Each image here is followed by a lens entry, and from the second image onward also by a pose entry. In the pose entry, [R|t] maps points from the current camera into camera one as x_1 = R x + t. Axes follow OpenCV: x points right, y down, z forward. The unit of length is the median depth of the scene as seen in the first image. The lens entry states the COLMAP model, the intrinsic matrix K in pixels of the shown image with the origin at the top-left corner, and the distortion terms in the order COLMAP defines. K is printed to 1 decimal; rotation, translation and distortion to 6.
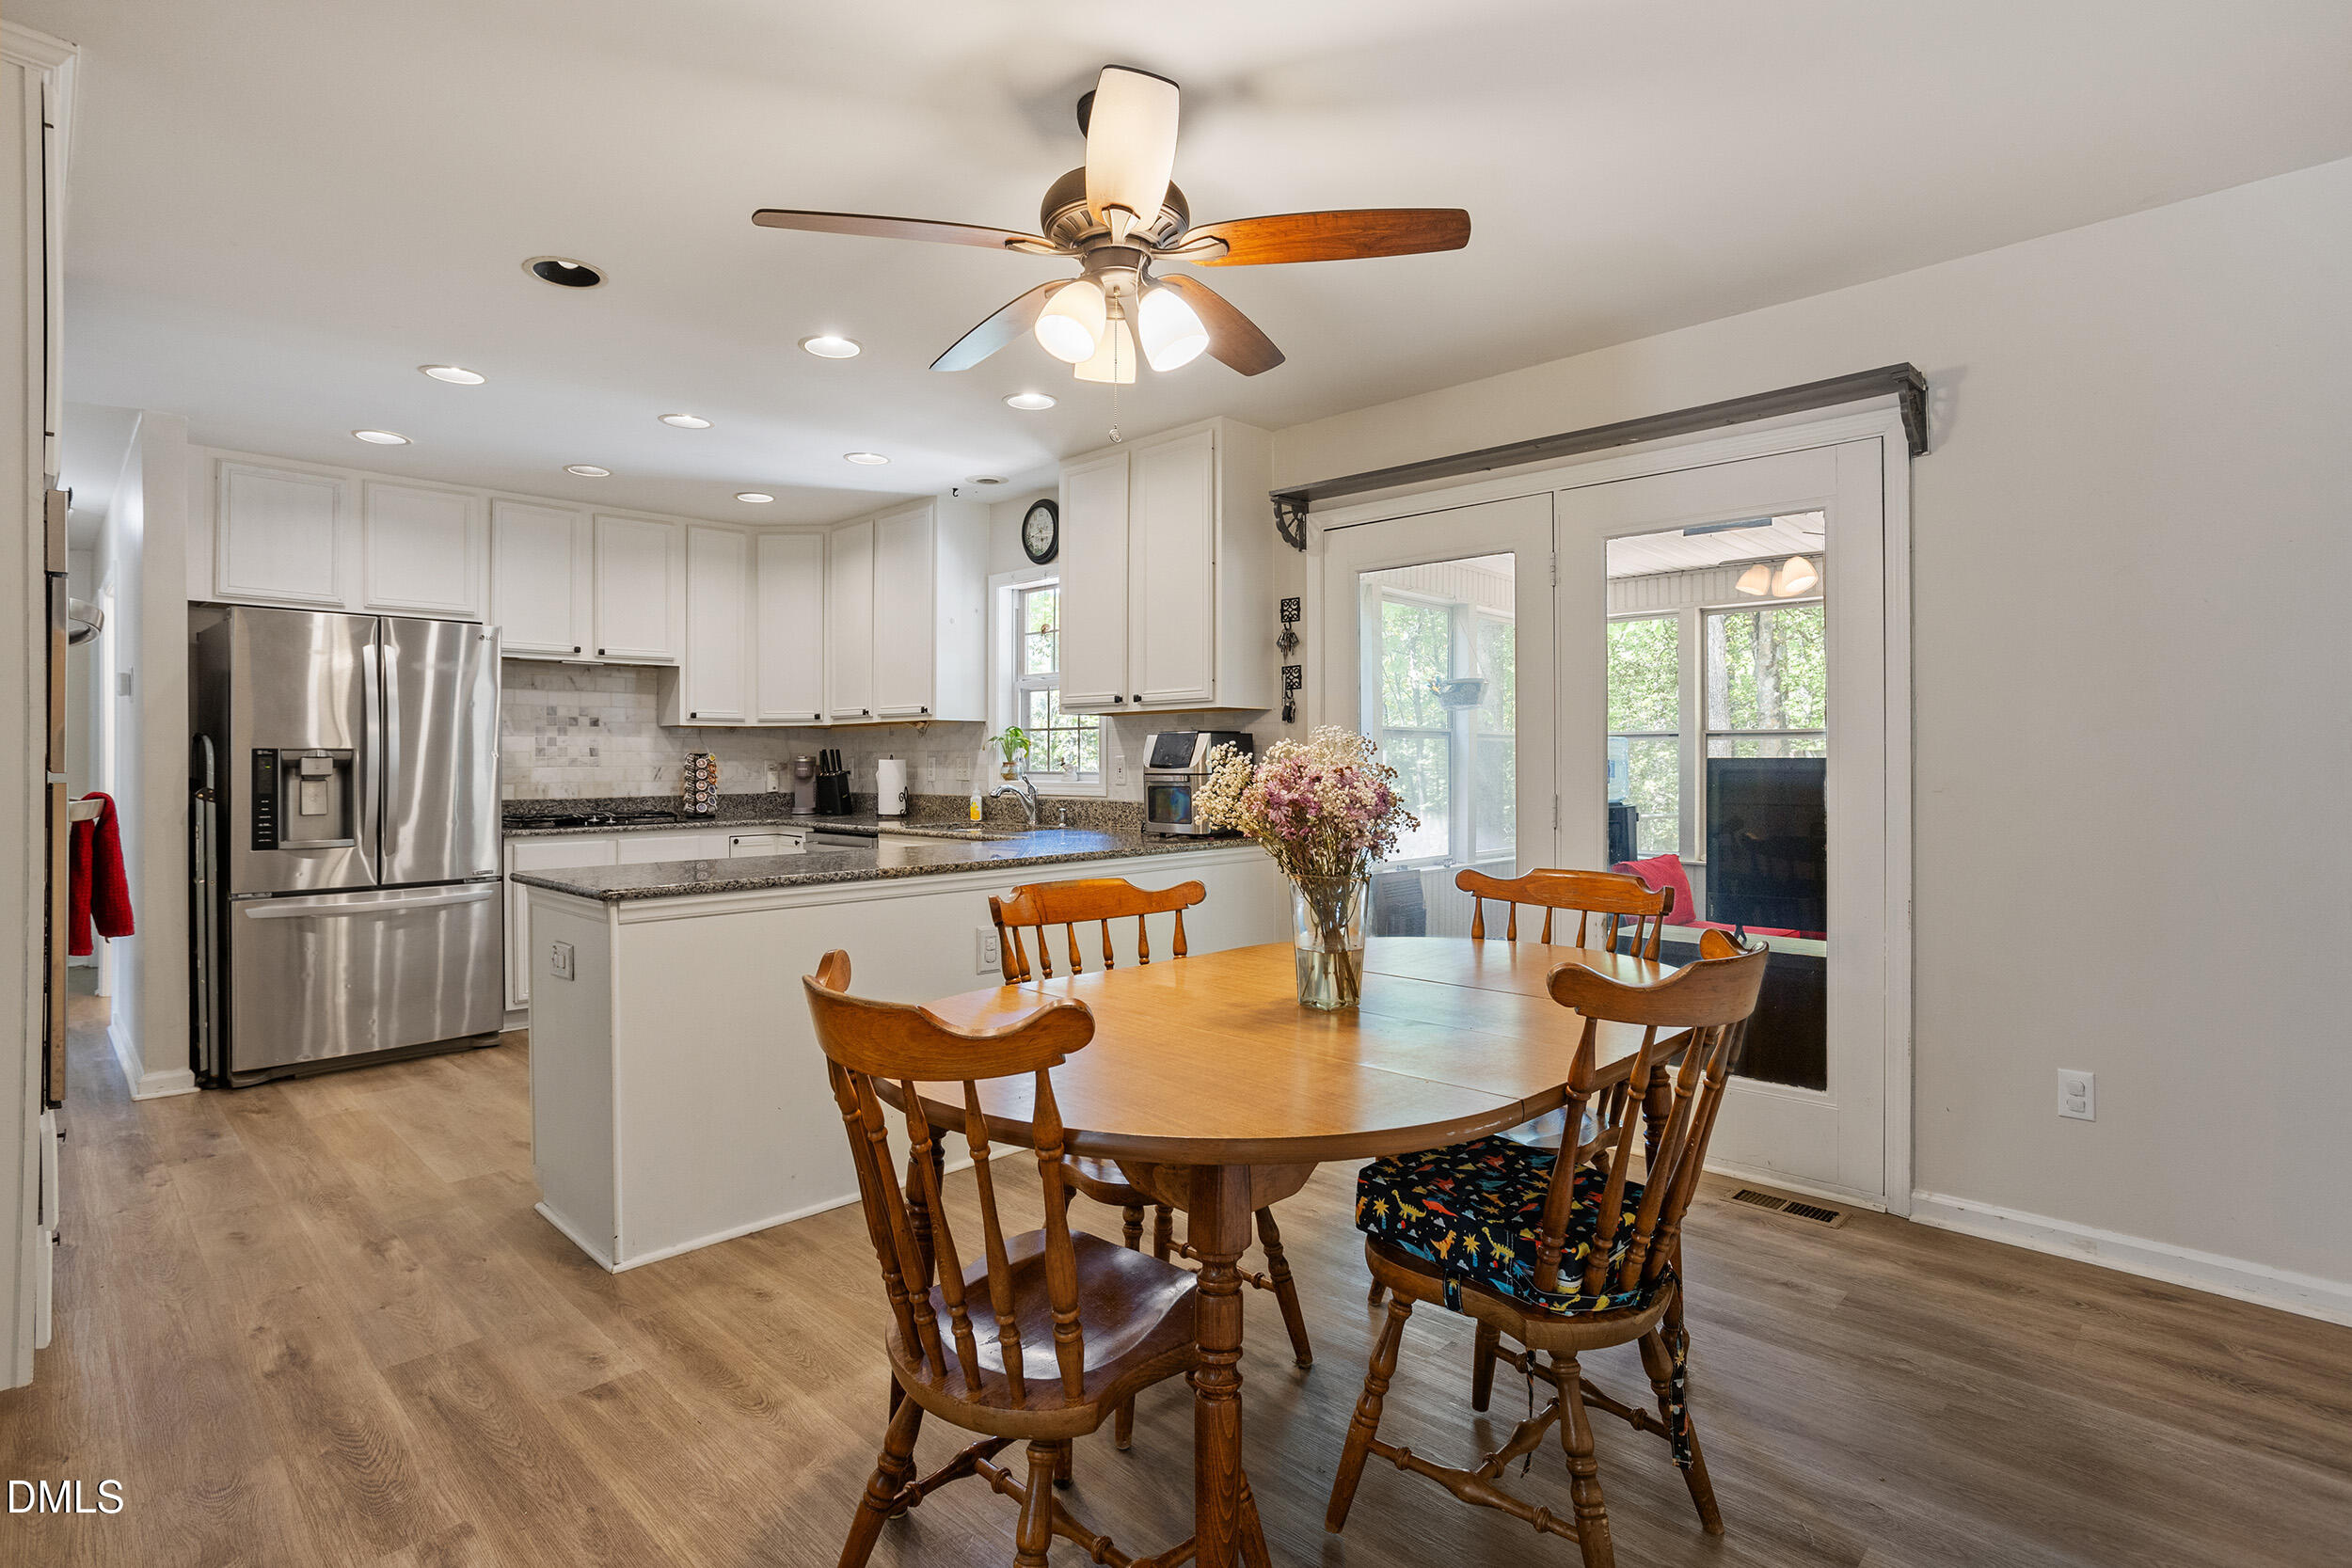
lens RADIAL K [[1162.0, 0, 1181.3], [0, 1162.0, 751.2], [0, 0, 1]] dist [-0.061868, 0.040405]
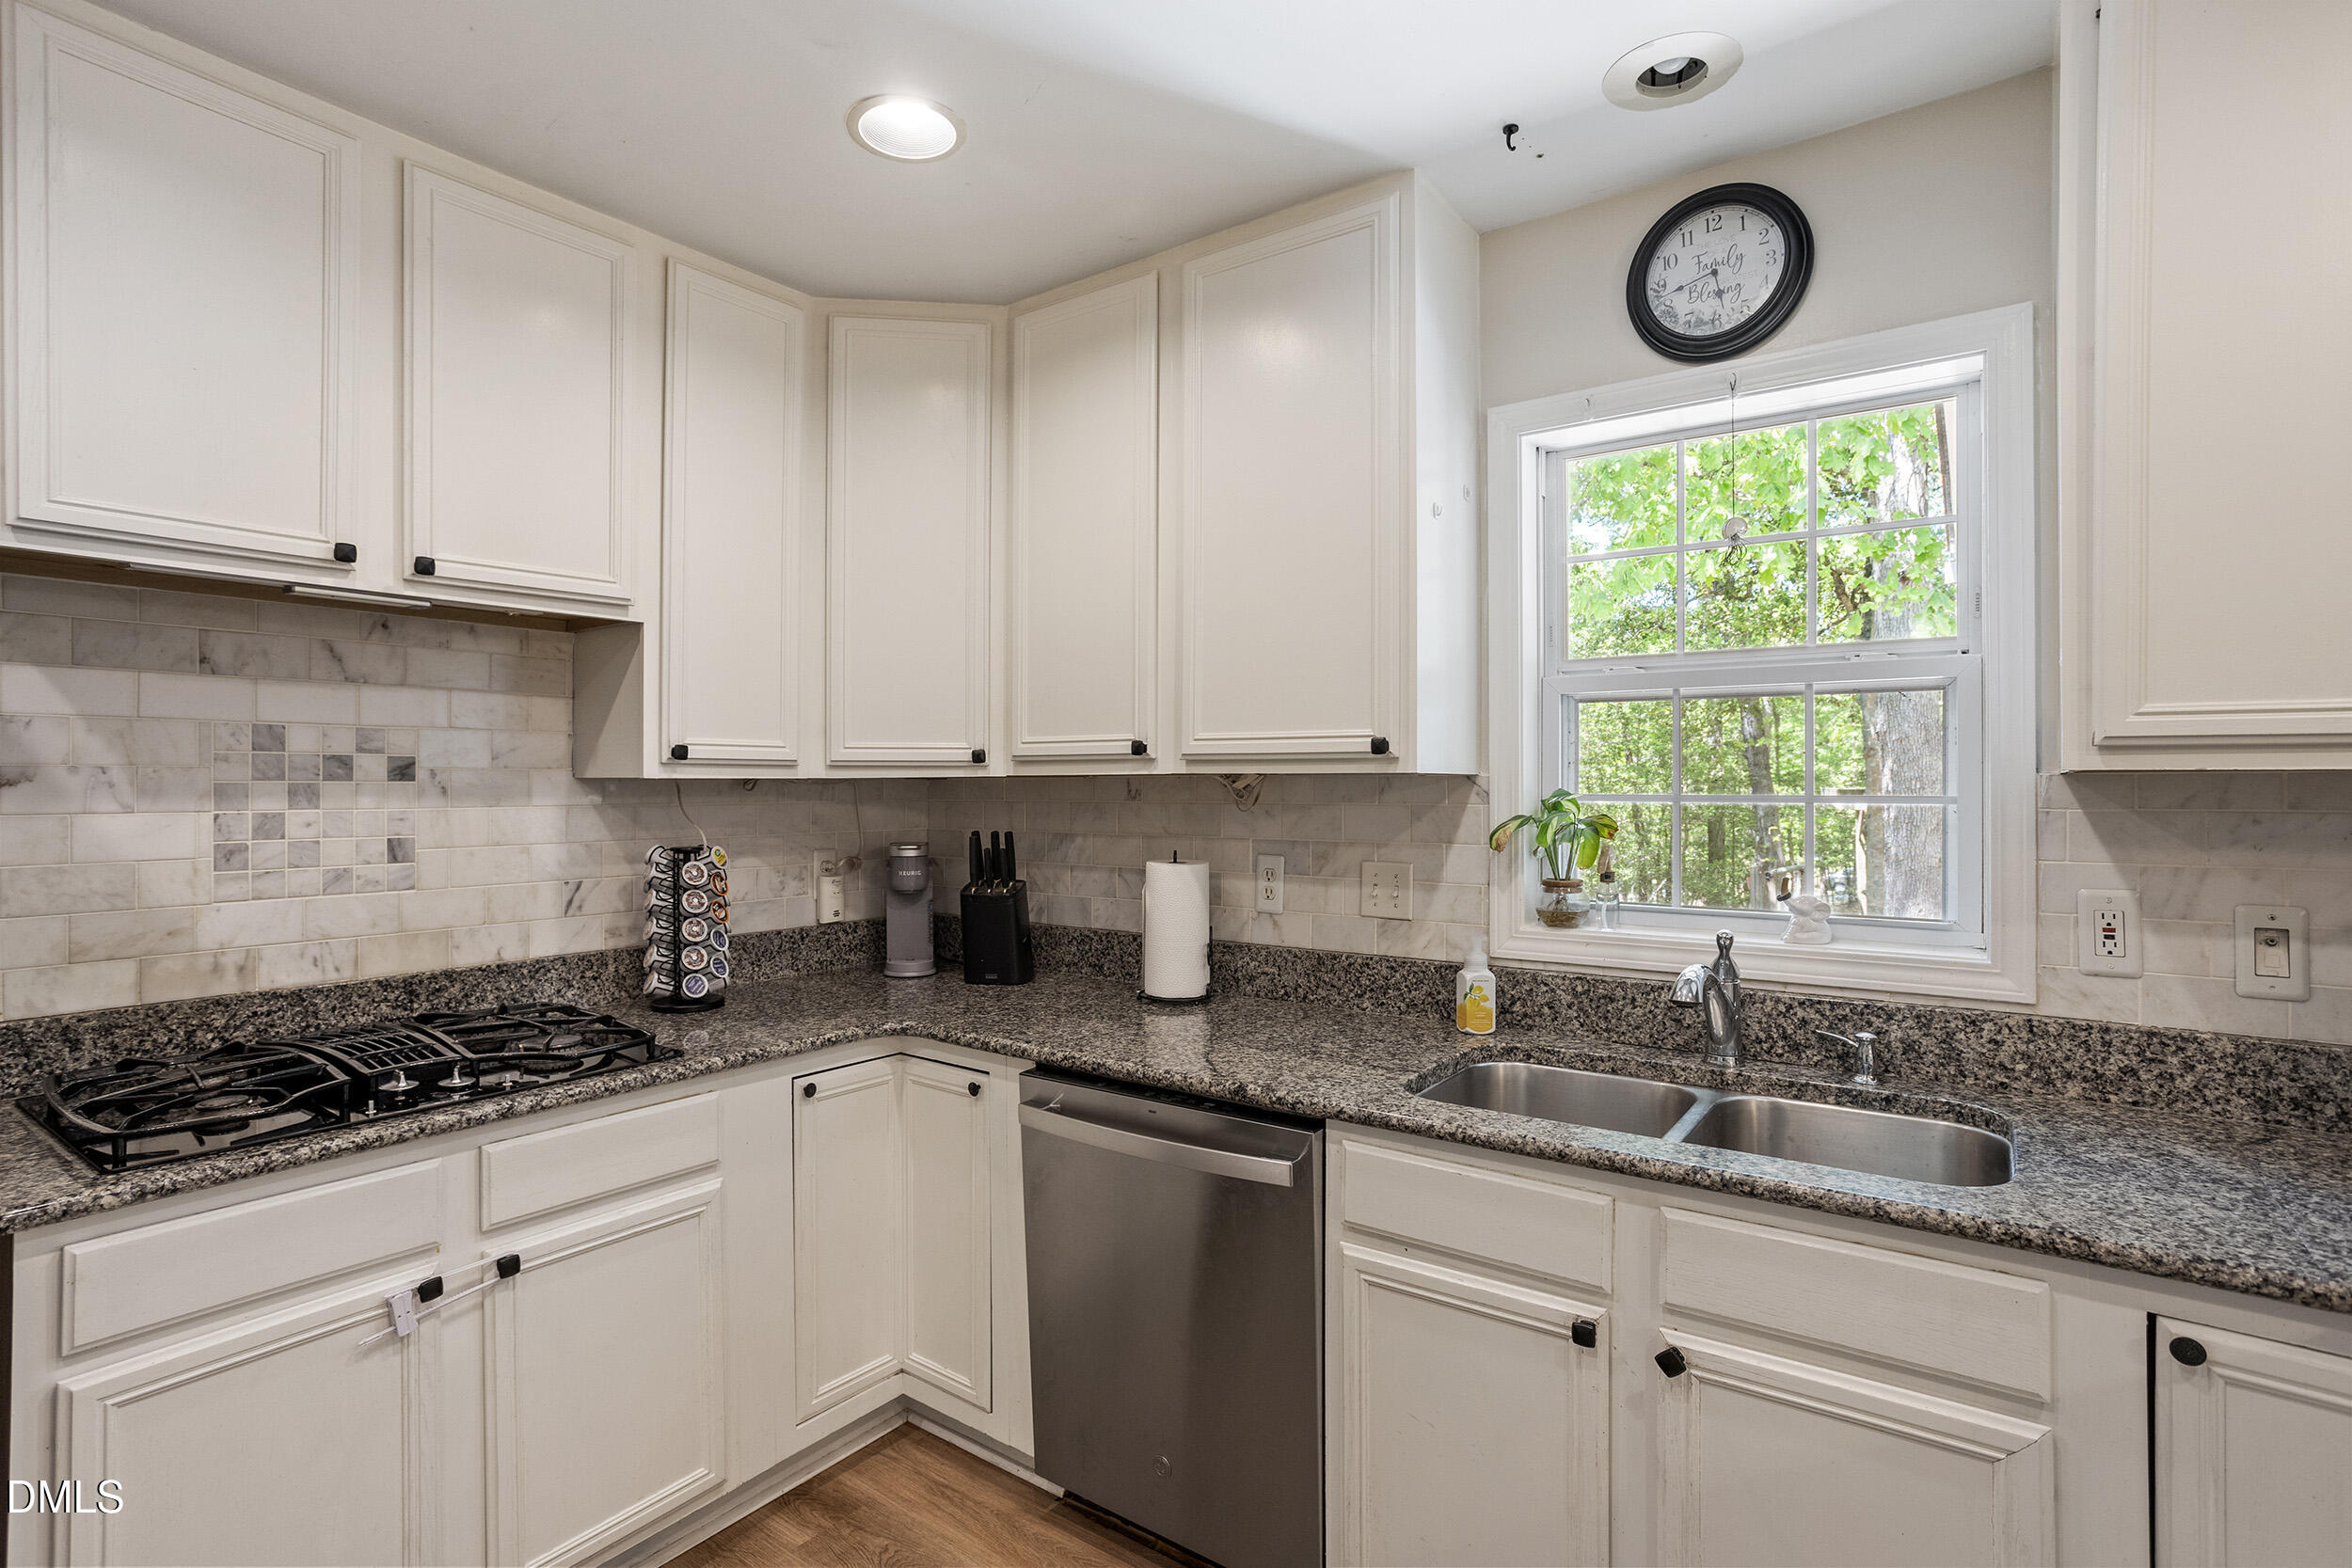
lens RADIAL K [[1129.5, 0, 1167.9], [0, 1129.5, 786.1], [0, 0, 1]] dist [-0.051947, 0.031695]
pose [[0.991601, 0.003632, 0.129283, -0.323951], [-0.004489, 0.999970, 0.006341, -0.023918], [-0.129256, -0.006868, 0.991587, 0.634175]]
